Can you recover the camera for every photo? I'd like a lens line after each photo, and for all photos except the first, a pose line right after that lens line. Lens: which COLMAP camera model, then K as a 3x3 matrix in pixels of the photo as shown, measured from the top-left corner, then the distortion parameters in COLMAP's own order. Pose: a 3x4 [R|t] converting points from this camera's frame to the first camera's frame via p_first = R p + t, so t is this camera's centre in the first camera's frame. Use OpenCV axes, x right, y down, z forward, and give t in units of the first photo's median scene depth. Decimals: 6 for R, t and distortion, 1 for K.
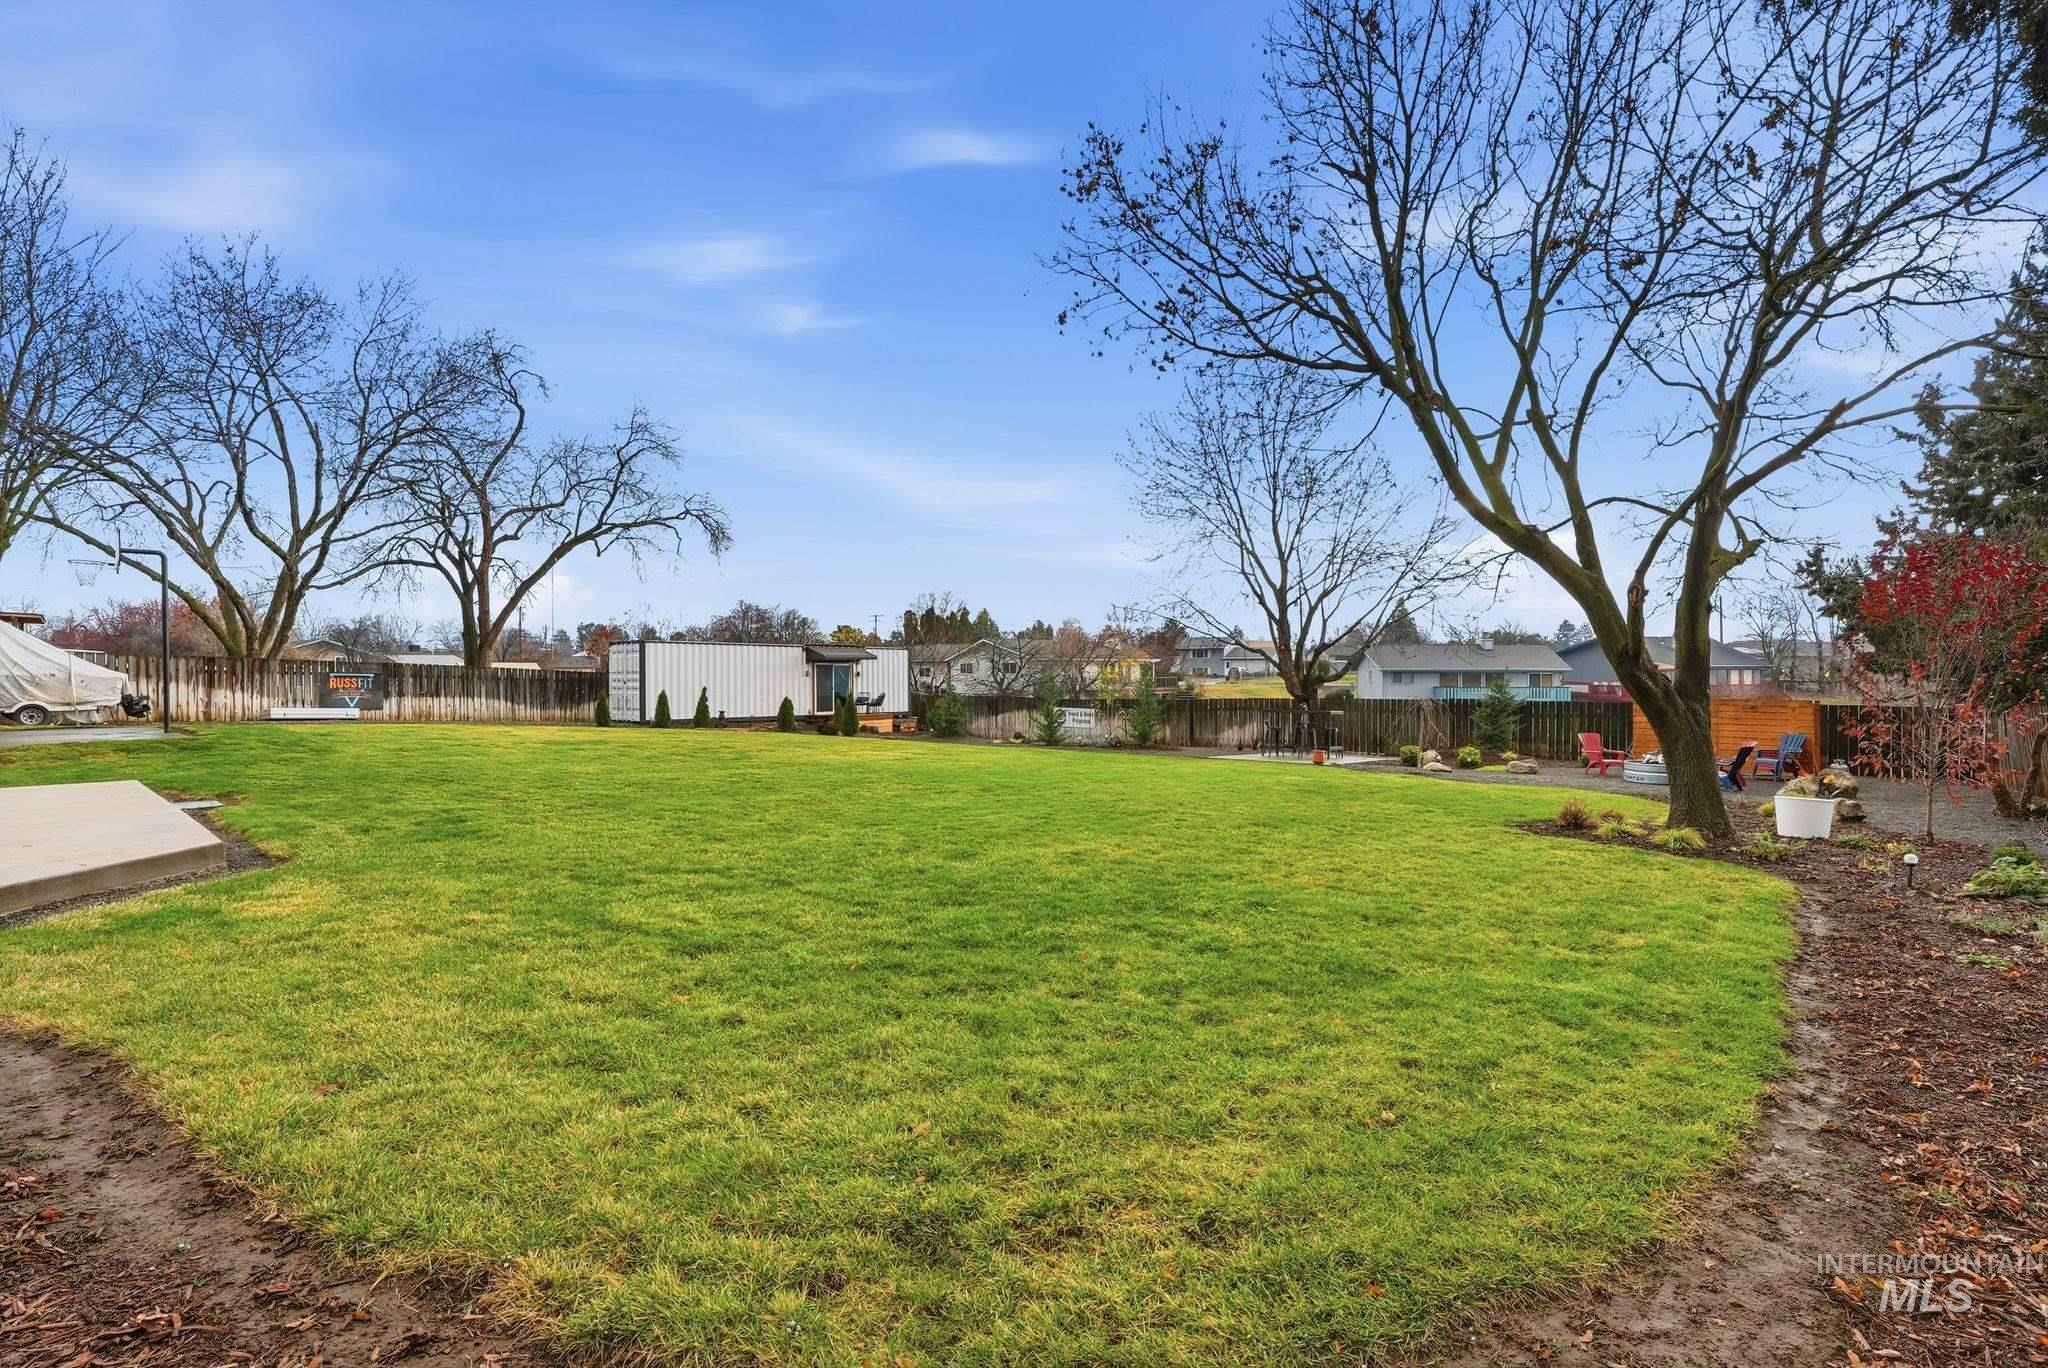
lens RADIAL K [[959.0, 0, 1024.0], [0, 959.0, 684.0], [0, 0, 1]] dist [-0.067525, 0.026651]
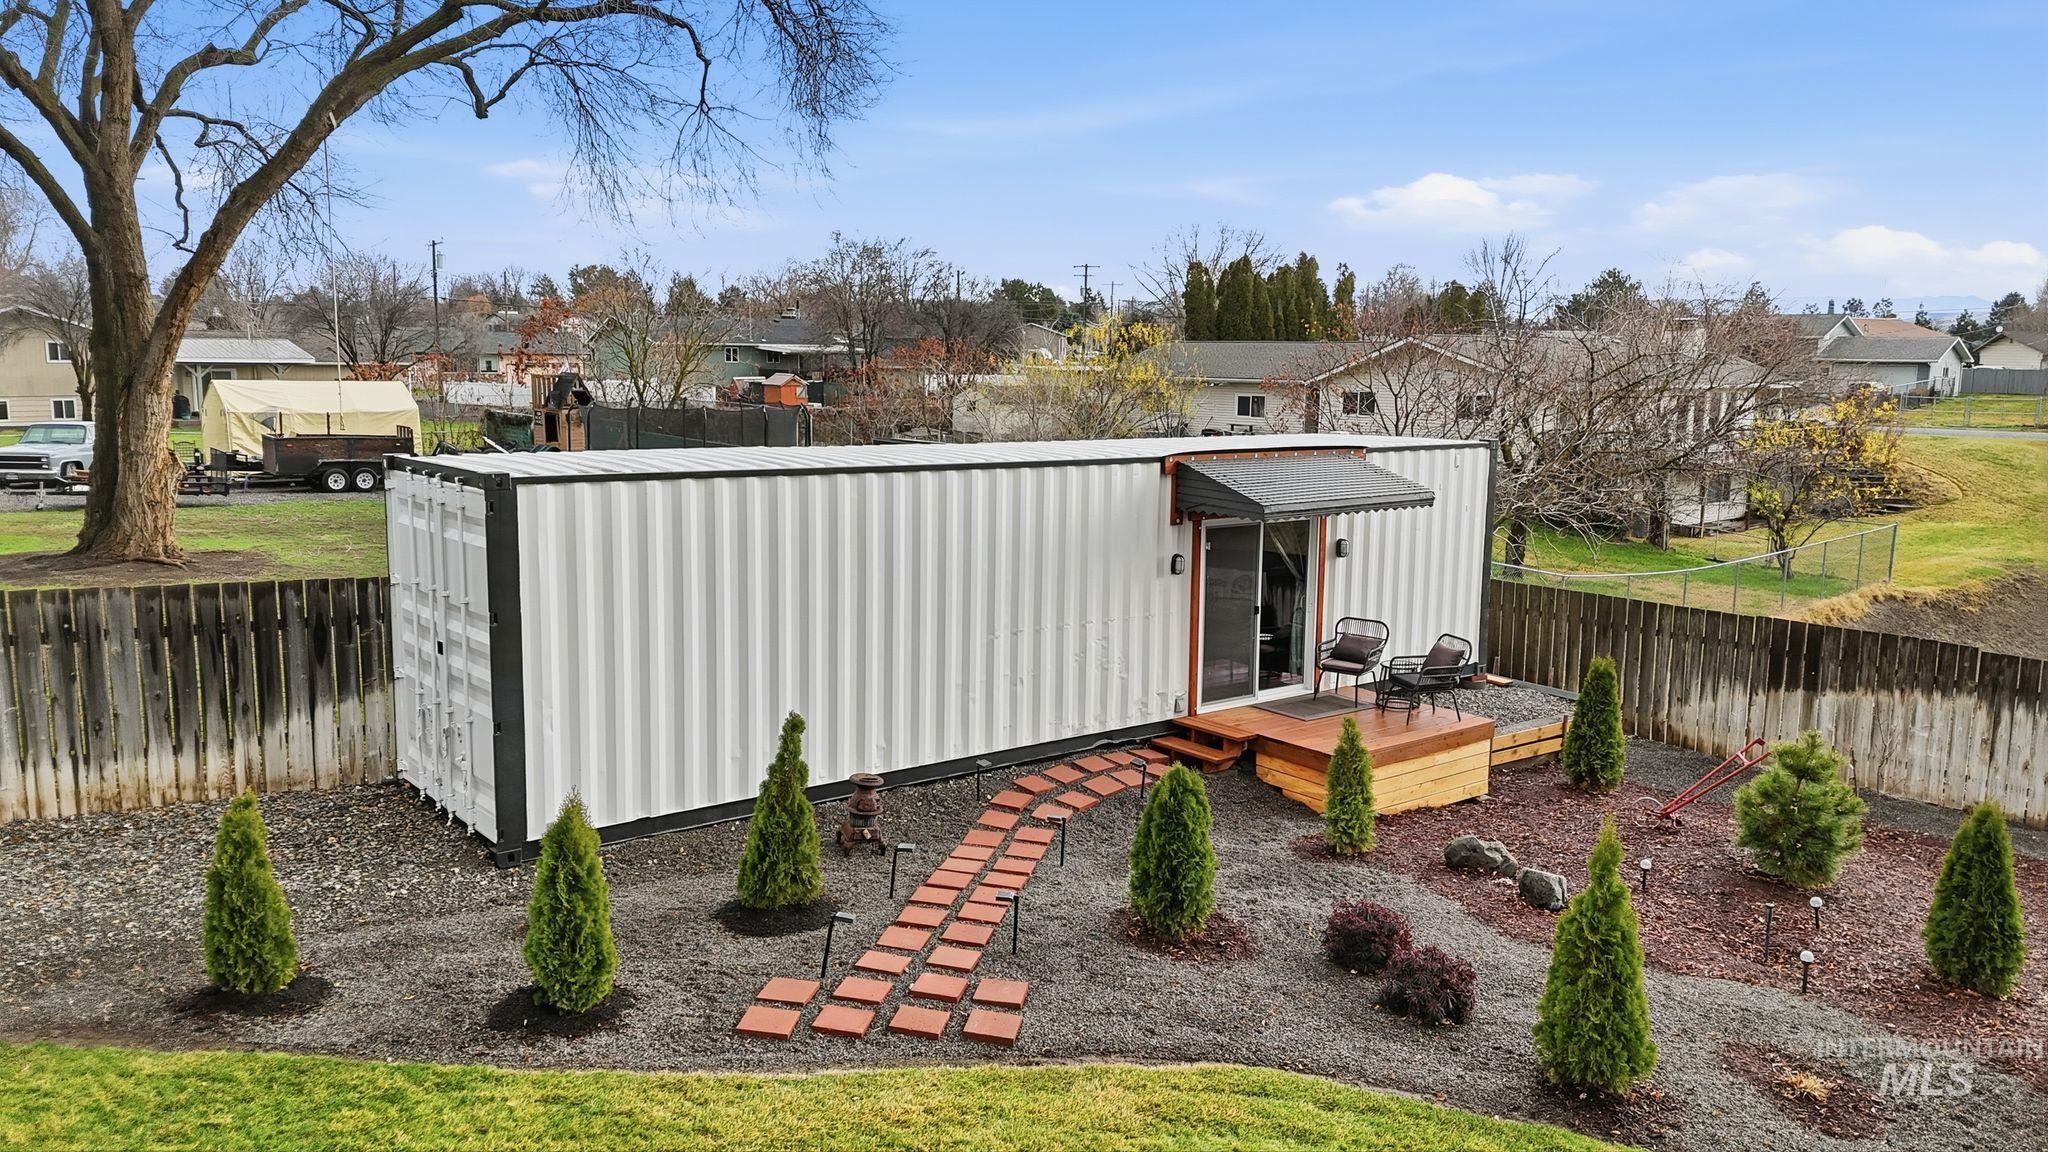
lens RADIAL K [[1505.4, 0, 1024.0], [0, 1505.4, 576.0], [0, 0, 1]] dist [0.030040, -0.000987]
pose [[0.987029, 0.040508, -0.155348, -0.161388], [-0.018728, 0.990090, 0.139178, -0.049756], [0.159446, -0.134463, 0.978006, 0.473419]]
